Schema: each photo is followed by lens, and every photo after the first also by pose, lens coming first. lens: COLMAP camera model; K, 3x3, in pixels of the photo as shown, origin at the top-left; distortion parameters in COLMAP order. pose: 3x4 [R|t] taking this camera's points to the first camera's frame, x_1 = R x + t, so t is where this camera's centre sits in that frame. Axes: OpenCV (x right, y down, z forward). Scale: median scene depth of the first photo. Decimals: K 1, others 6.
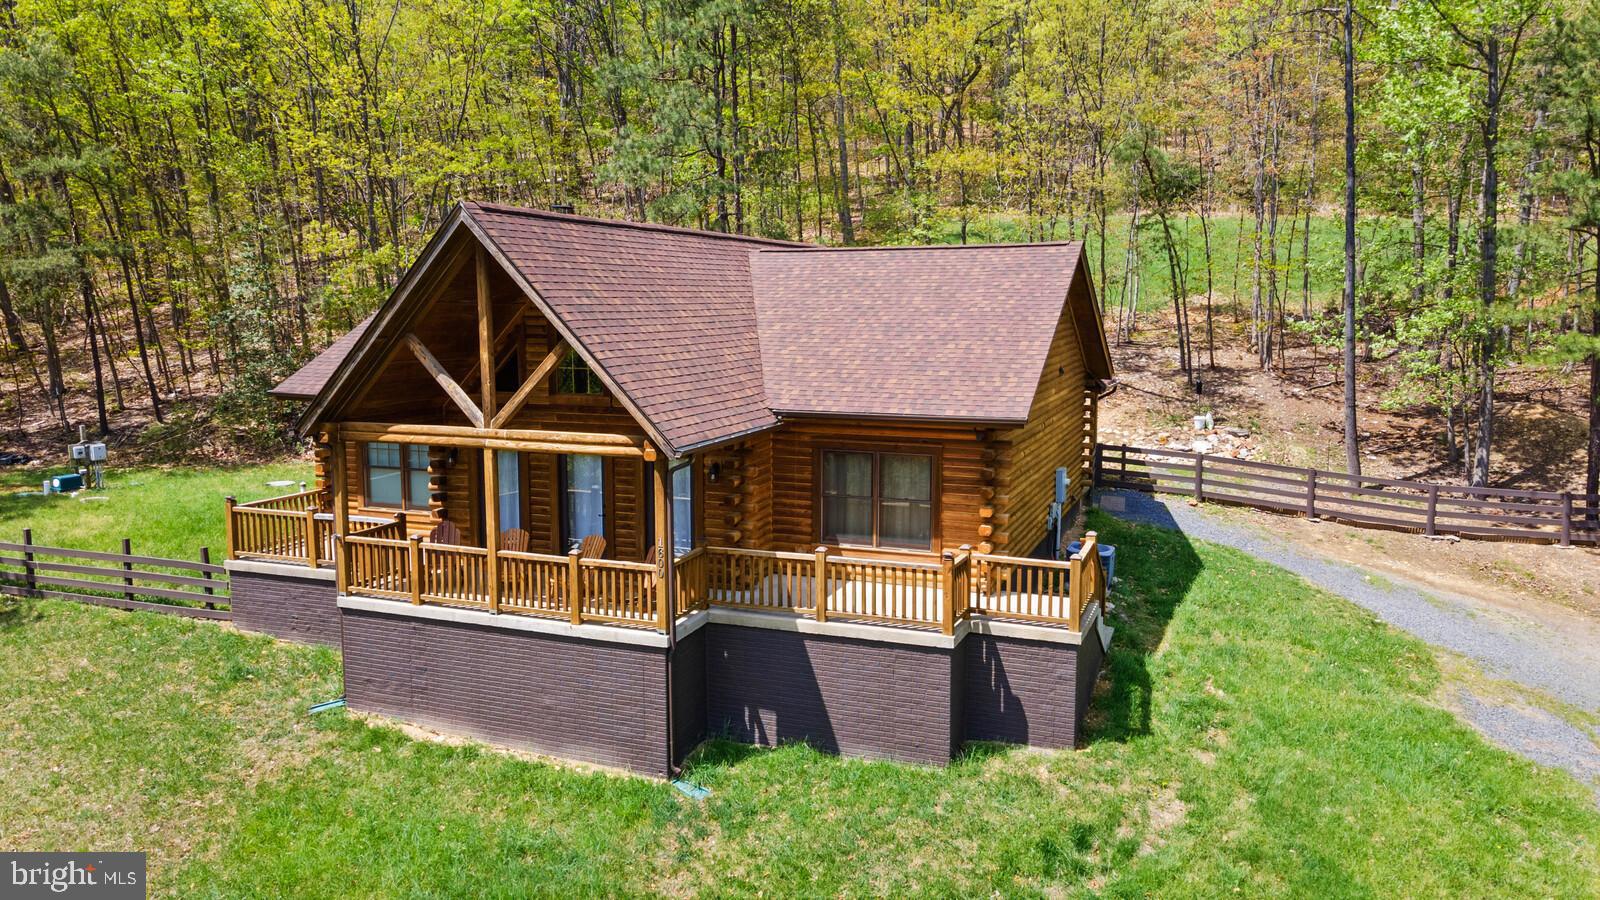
lens RADIAL K [[1168.5, 0, 897.7], [0, 1168.5, 414.0], [0, 0, 1]] dist [0.026146, -0.000265]
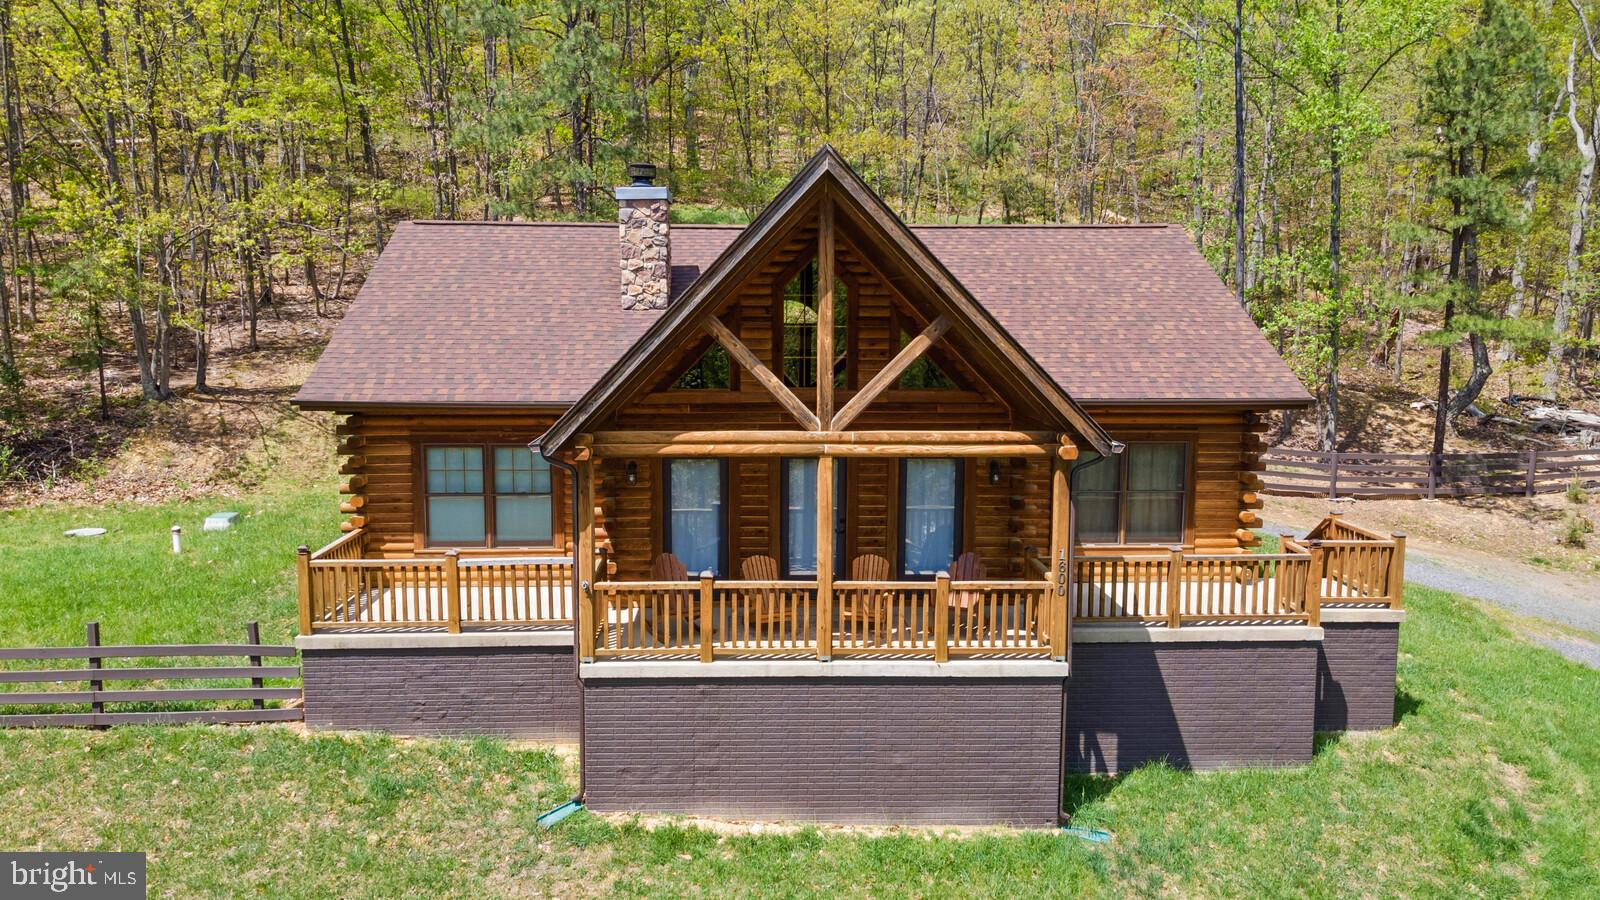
lens RADIAL K [[1152.0, 0, 926.8], [0, 1152.0, 407.6], [0, 0, 1]] dist [0.016016, 0.006846]
pose [[0.920151, -0.035197, 0.389978, -0.581615], [0.035834, 0.999342, 0.005644, -0.005571], [-0.389920, 0.008781, 0.920807, 0.243433]]
